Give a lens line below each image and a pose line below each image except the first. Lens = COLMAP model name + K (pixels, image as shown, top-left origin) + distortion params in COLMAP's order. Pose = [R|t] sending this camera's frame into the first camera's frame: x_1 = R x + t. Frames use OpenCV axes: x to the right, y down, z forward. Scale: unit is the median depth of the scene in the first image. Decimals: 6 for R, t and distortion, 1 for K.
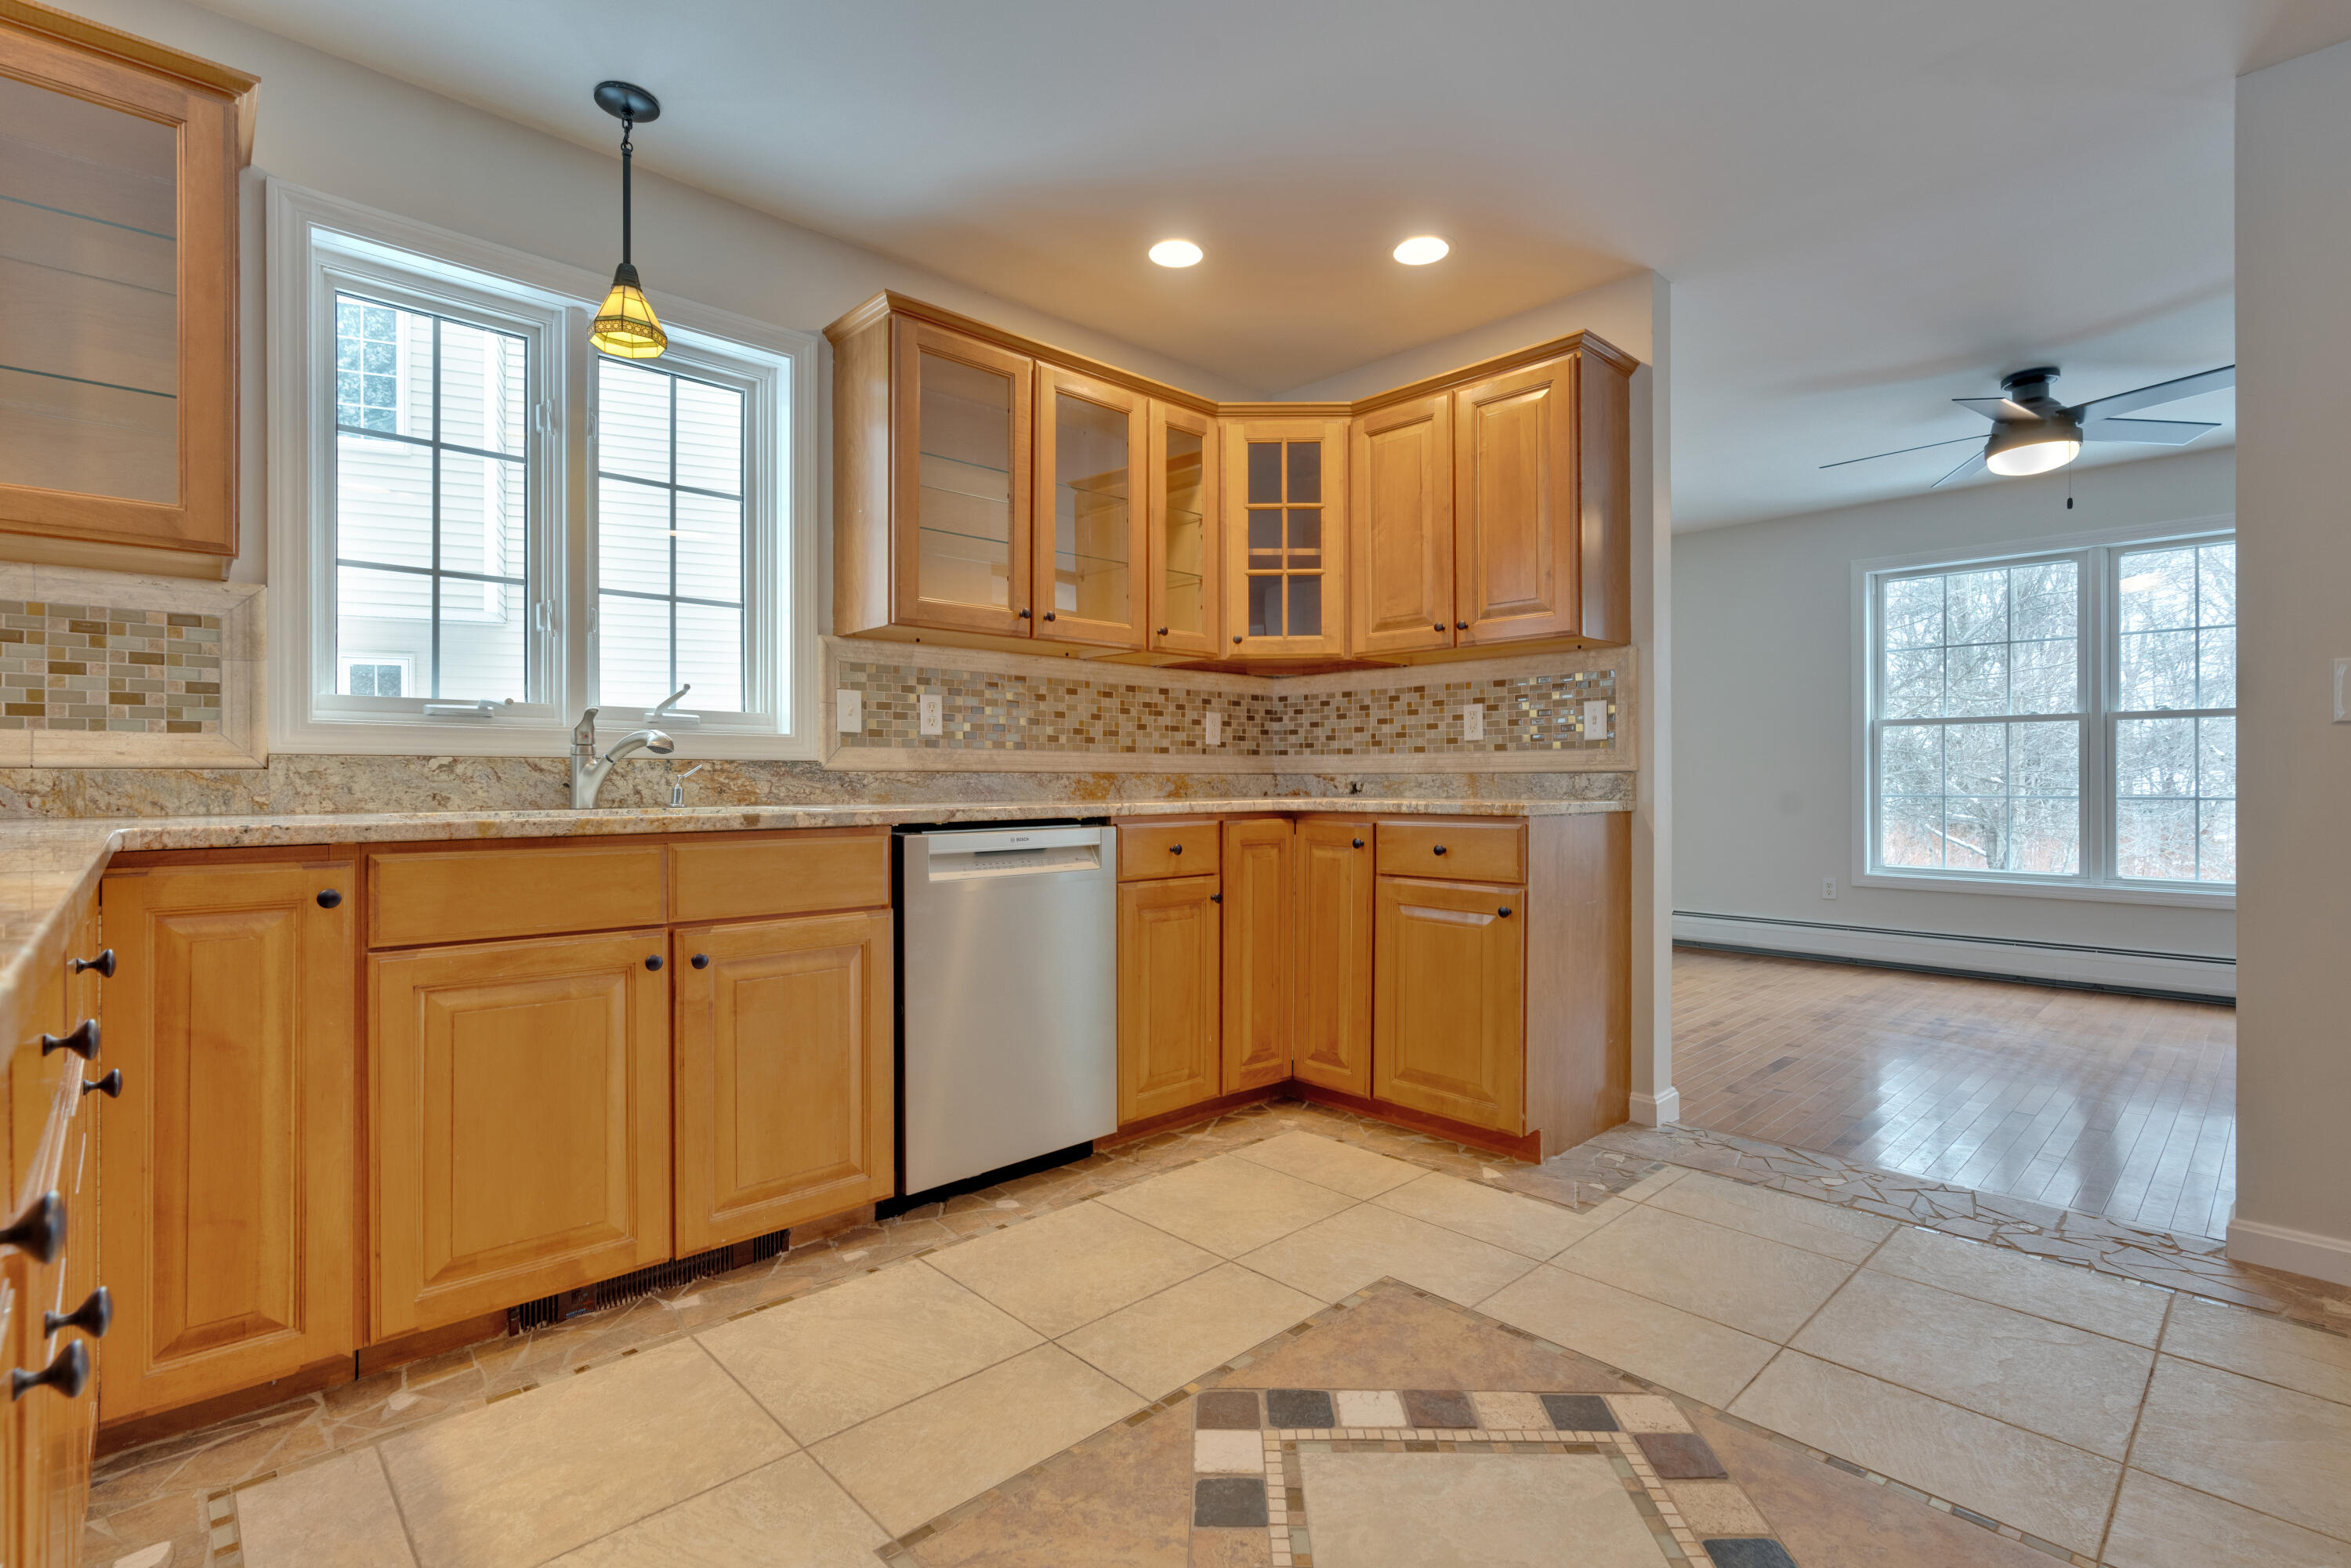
lens RADIAL K [[1071.0, 0, 1196.1], [0, 1071.0, 778.7], [0, 0, 1]] dist [-0.013996, 0.005398]
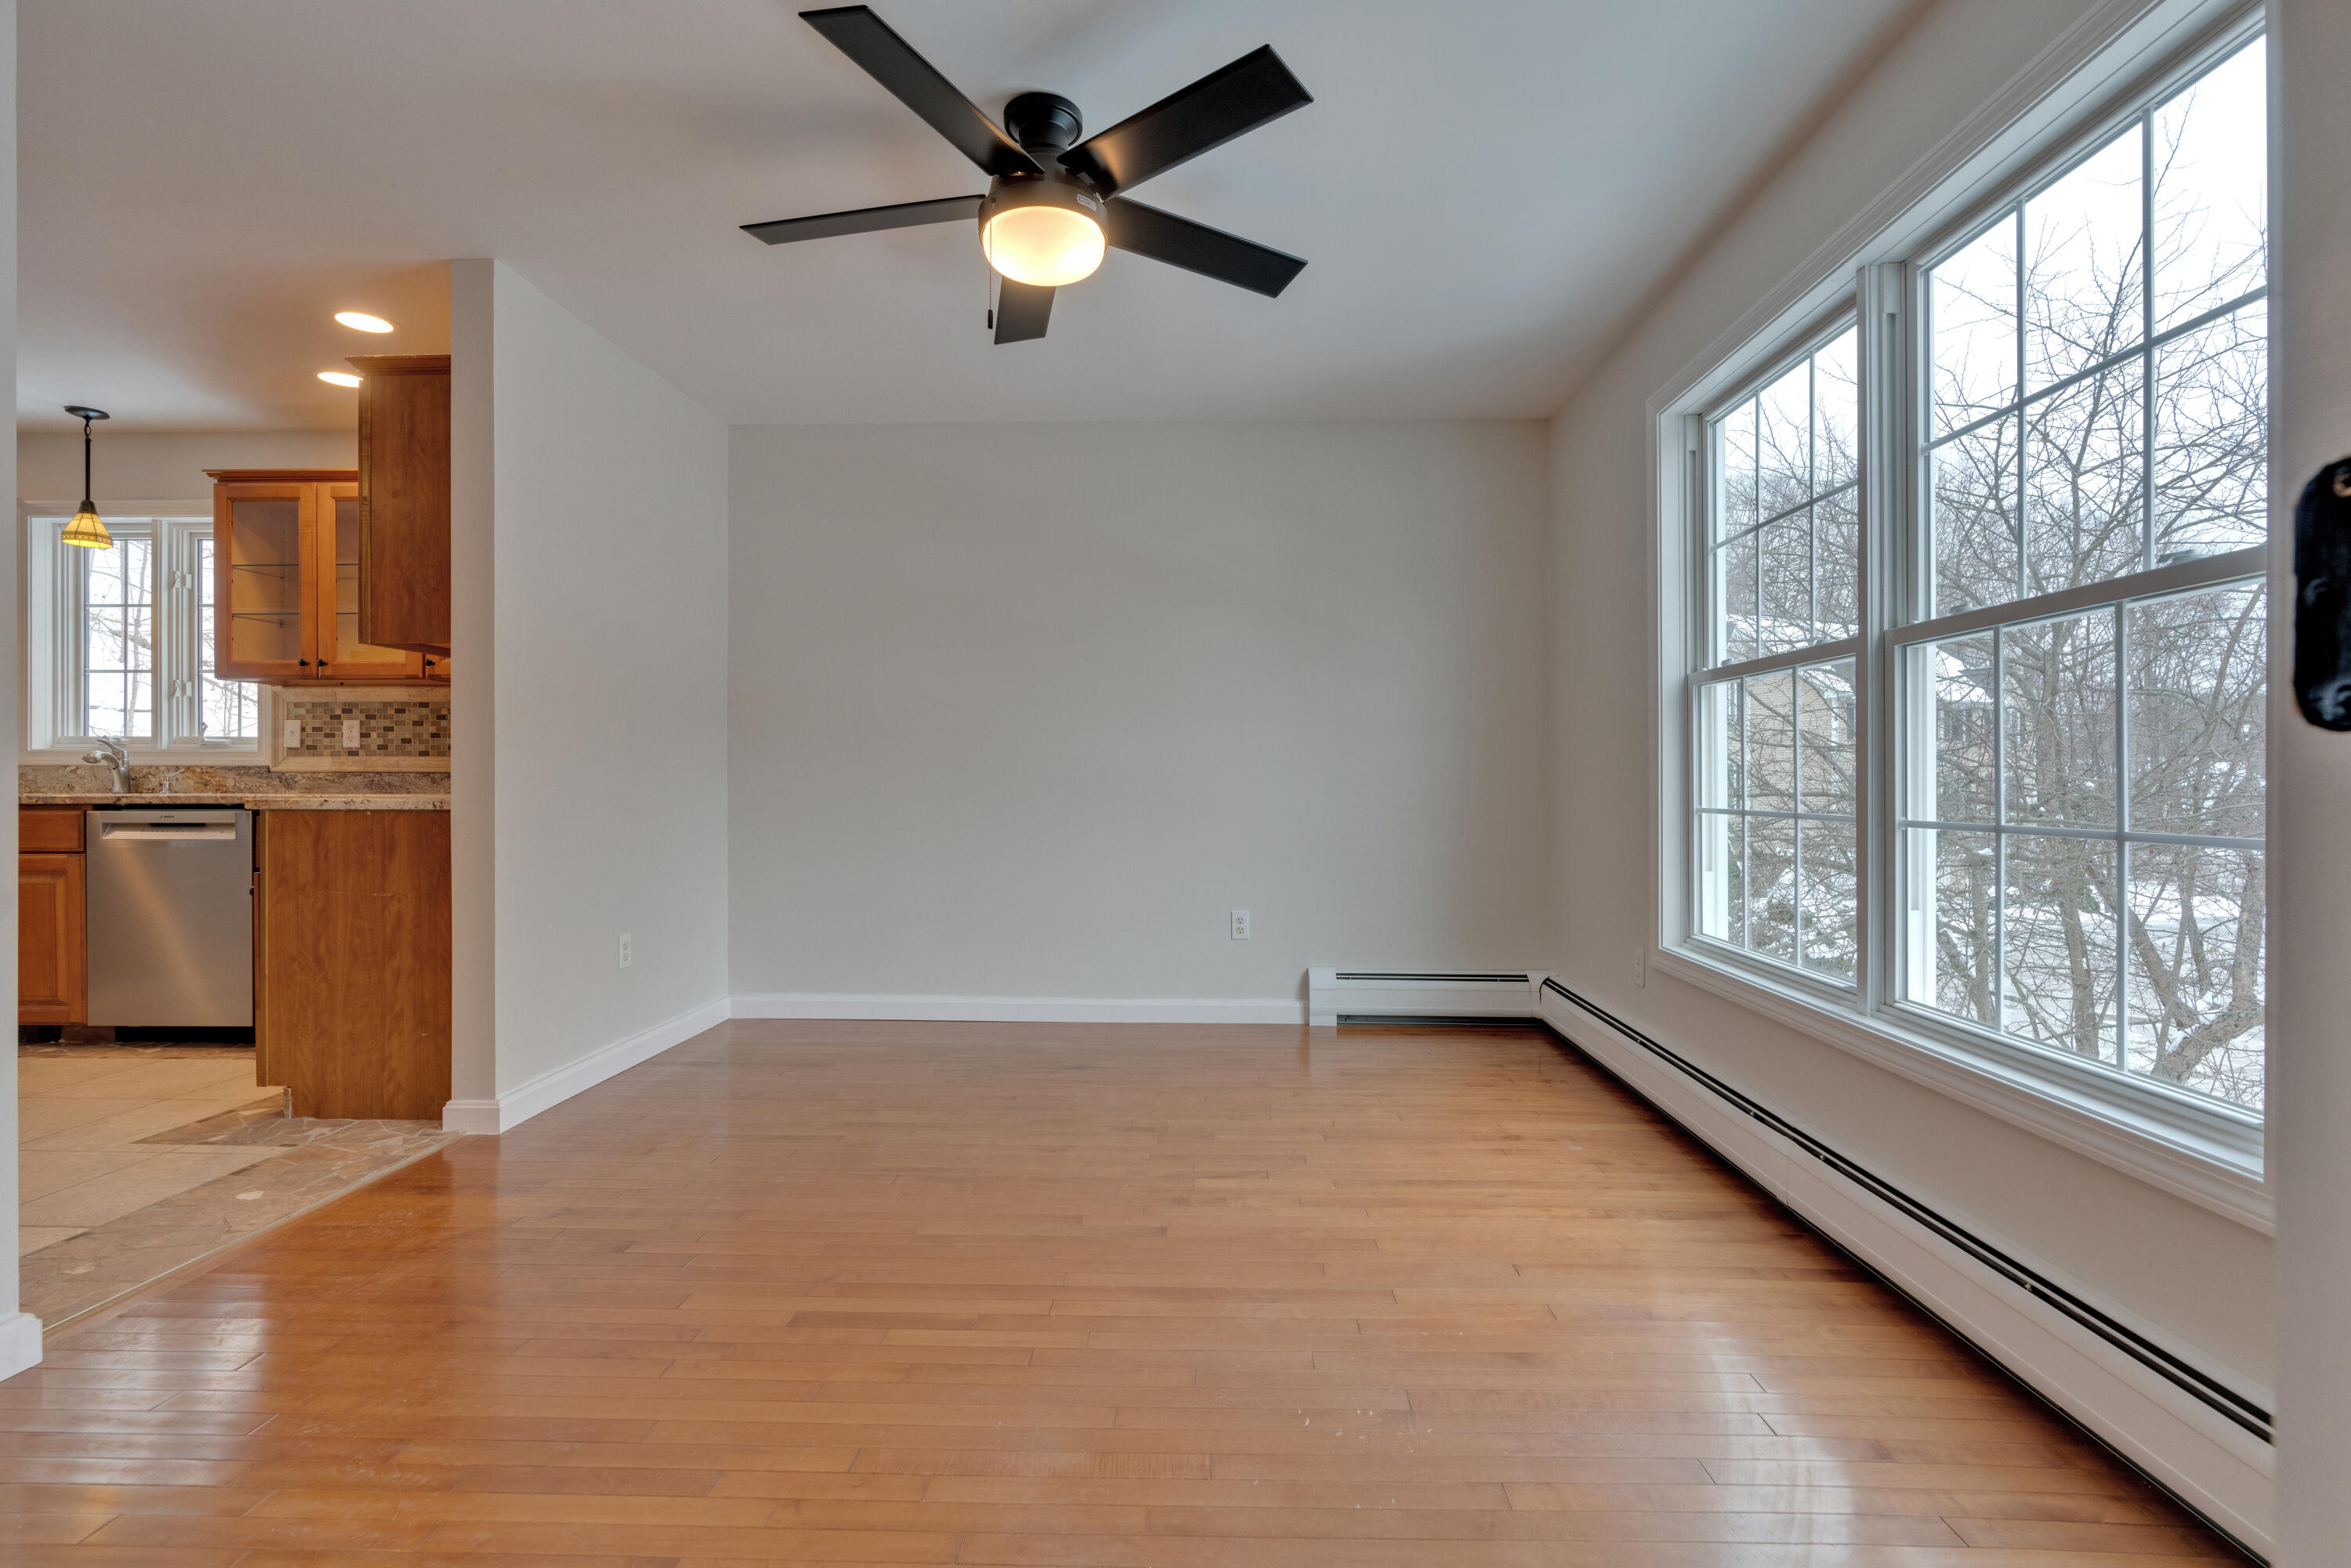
lens RADIAL K [[1071.0, 0, 1166.9], [0, 1071.0, 789.0], [0, 0, 1]] dist [-0.013996, 0.005398]
pose [[0.698864, 0.007943, -0.715210, 1.585230], [-0.001512, 0.999953, 0.009628, 0.000246], [0.715252, -0.005647, 0.698843, 0.787540]]
